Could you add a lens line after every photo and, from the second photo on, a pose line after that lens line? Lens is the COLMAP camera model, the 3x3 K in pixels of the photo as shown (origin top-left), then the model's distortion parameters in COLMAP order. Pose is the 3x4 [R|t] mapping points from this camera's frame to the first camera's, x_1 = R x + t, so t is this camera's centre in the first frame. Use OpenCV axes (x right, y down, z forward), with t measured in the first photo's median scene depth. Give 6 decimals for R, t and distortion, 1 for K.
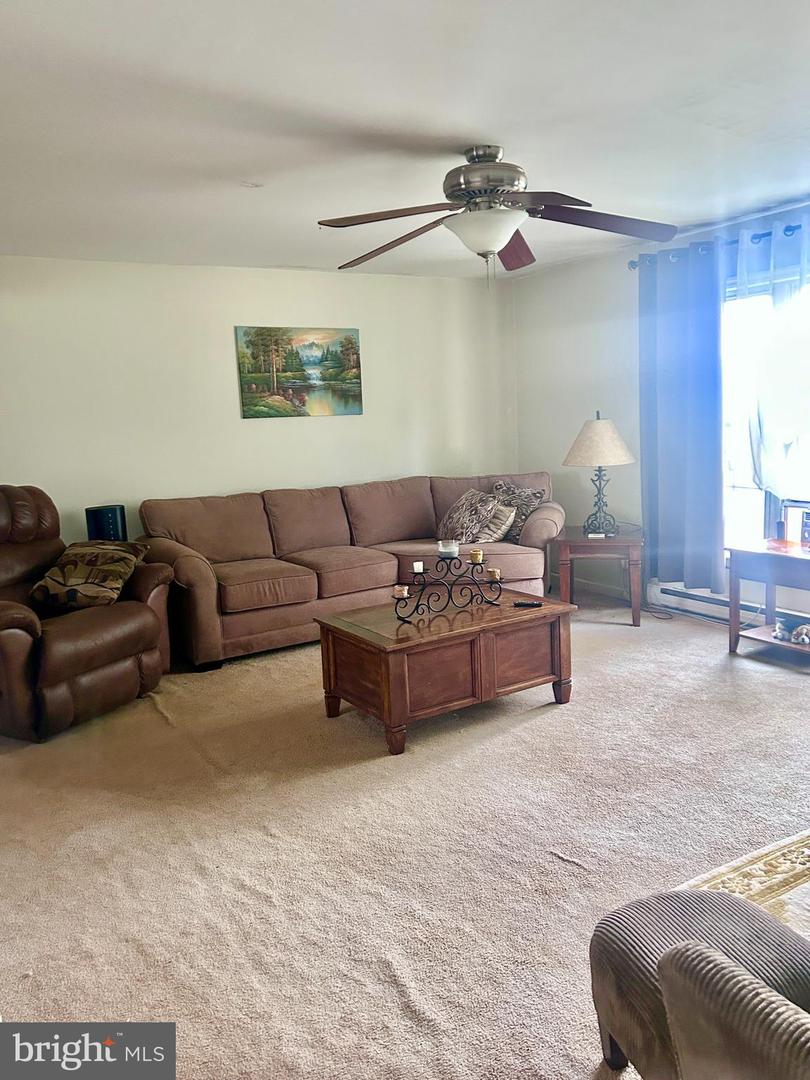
lens RADIAL K [[827.5, 0, 409.8], [0, 827.5, 537.1], [0, 0, 1]] dist [0.106128, -0.209370]
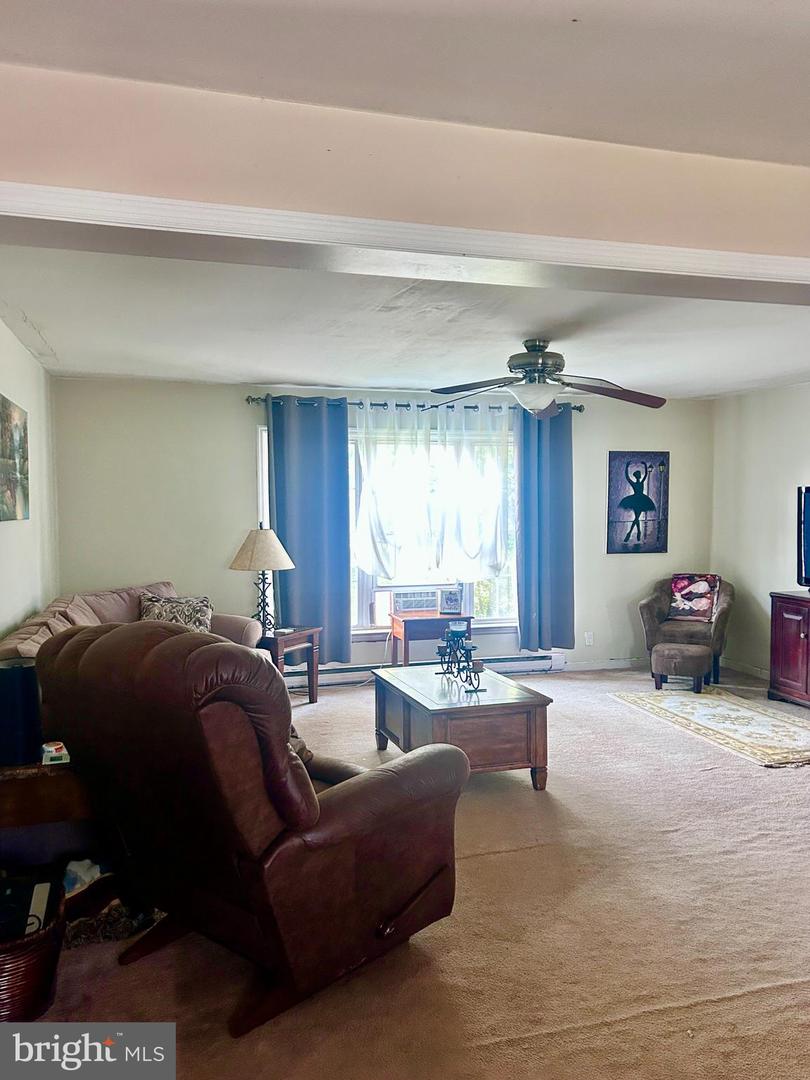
lens RADIAL K [[827.5, 0, 409.8], [0, 827.5, 537.1], [0, 0, 1]] dist [0.106128, -0.209370]
pose [[0.260484, 0.002721, 0.965474, -0.834346], [0.142083, 0.989000, -0.041122, -0.057664], [-0.954966, 0.147889, 0.257232, 0.533149]]
